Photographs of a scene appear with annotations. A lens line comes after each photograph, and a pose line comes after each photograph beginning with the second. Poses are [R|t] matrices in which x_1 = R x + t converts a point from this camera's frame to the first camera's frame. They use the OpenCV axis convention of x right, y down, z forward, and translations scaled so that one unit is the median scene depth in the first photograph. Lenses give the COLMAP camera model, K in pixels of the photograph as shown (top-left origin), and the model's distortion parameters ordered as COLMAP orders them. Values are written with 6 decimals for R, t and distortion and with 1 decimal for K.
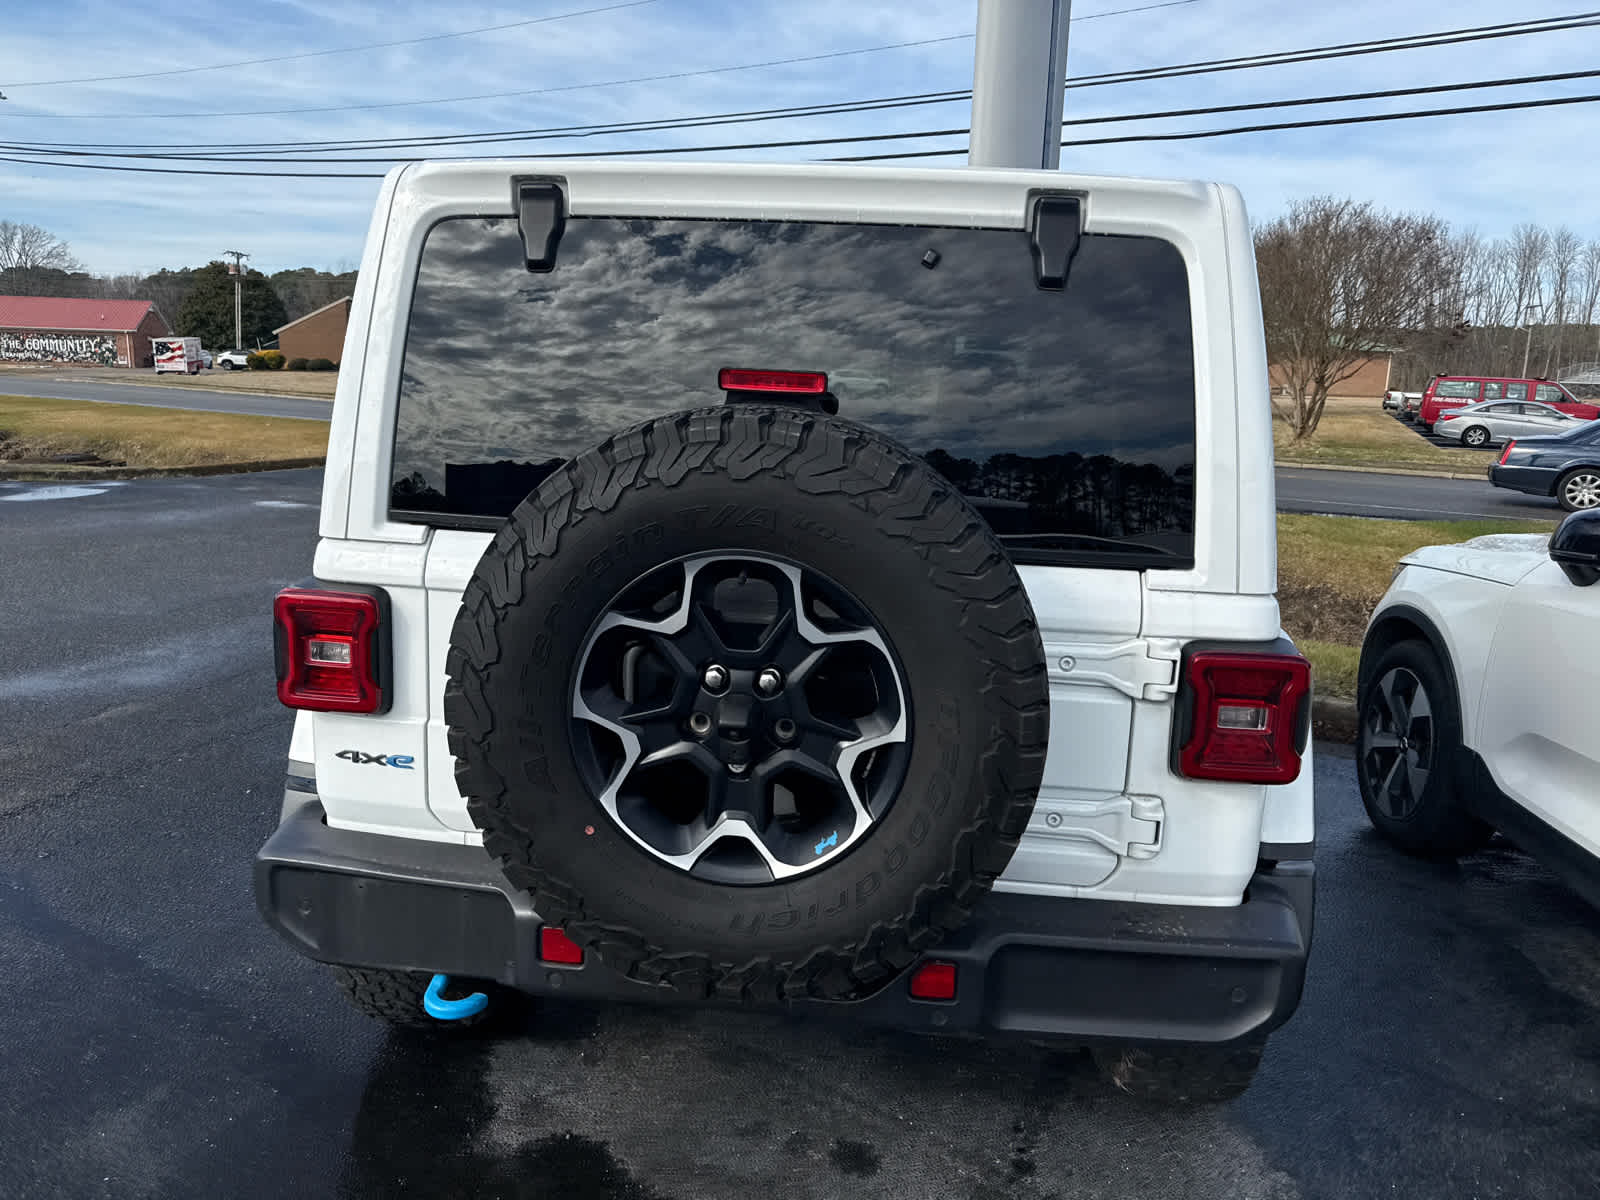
lens RADIAL K [[1144.4, 0, 795.4], [0, 1144.4, 600.0], [0, 0, 1]] dist [0.017671, -0.018319]
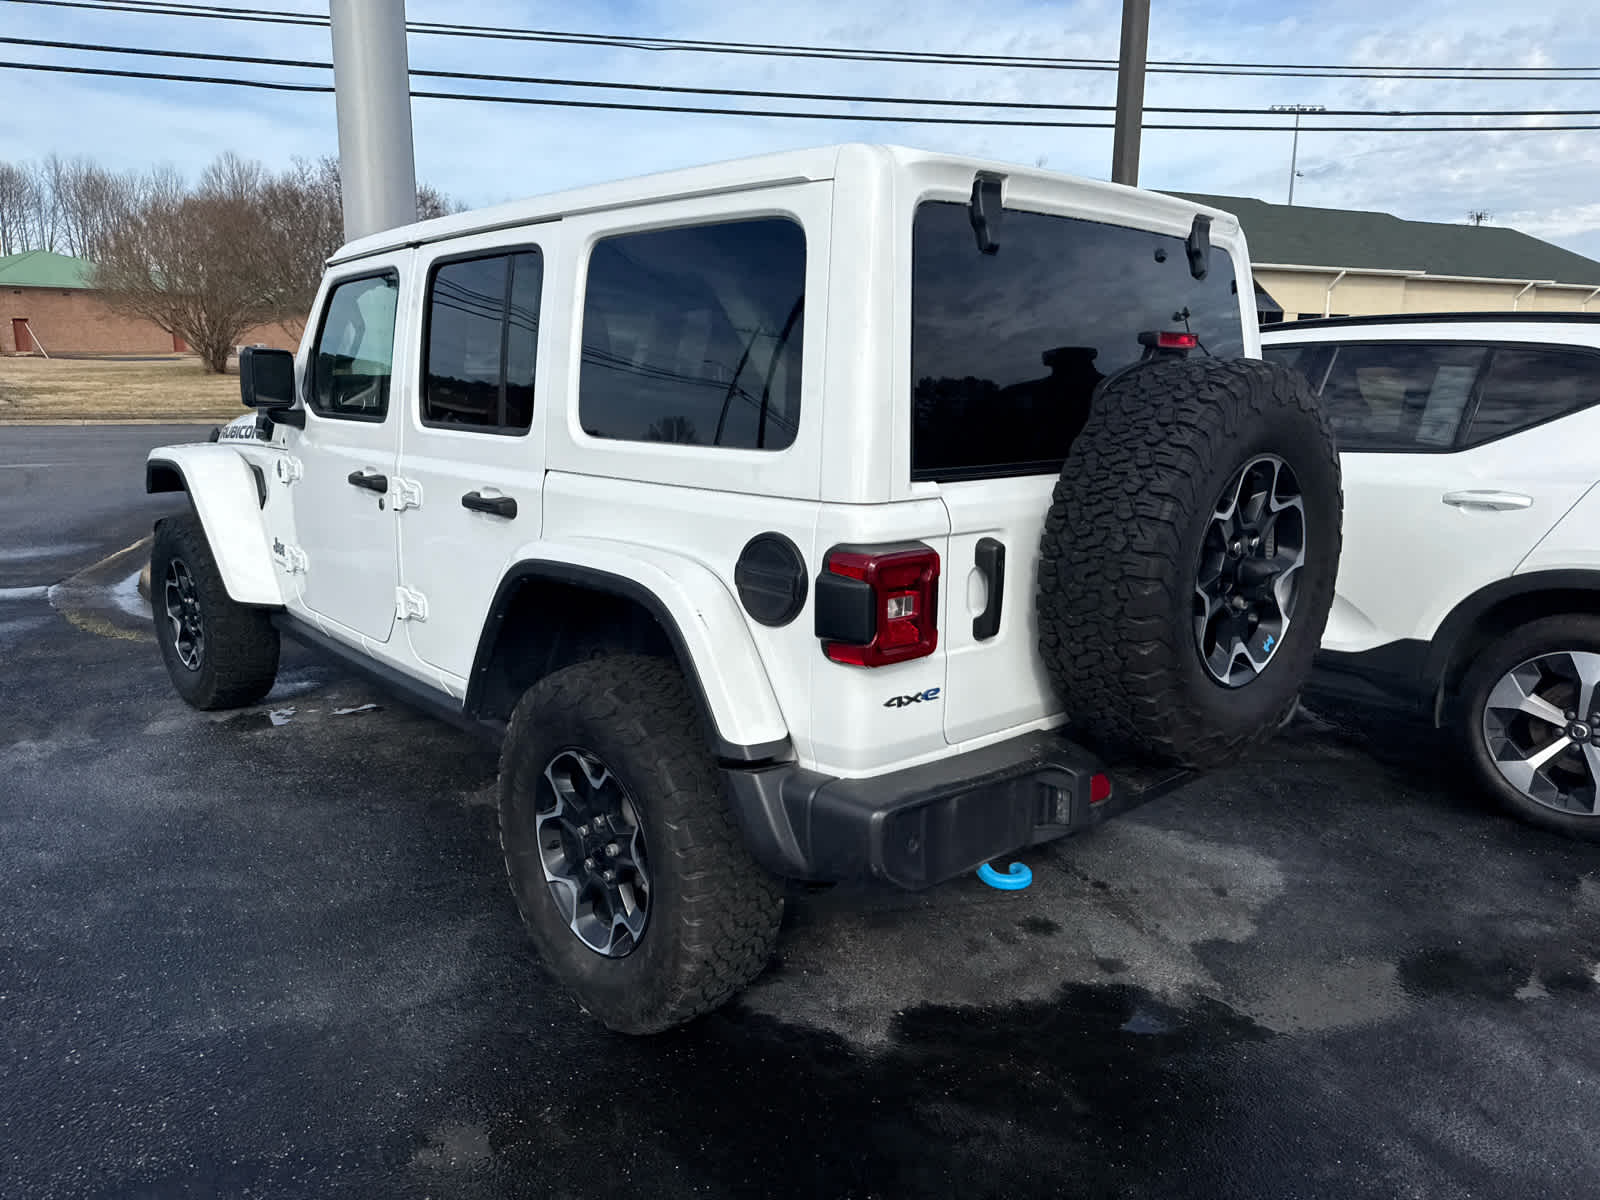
lens RADIAL K [[1143.0, 0, 794.1], [0, 1143.0, 592.3], [0, 0, 1]] dist [0.034194, -0.033545]
pose [[0.654656, -0.182648, 0.733529, -1.356497], [0.162002, 0.981724, 0.099866, -0.098591], [-0.738364, 0.053455, 0.672281, 0.381470]]
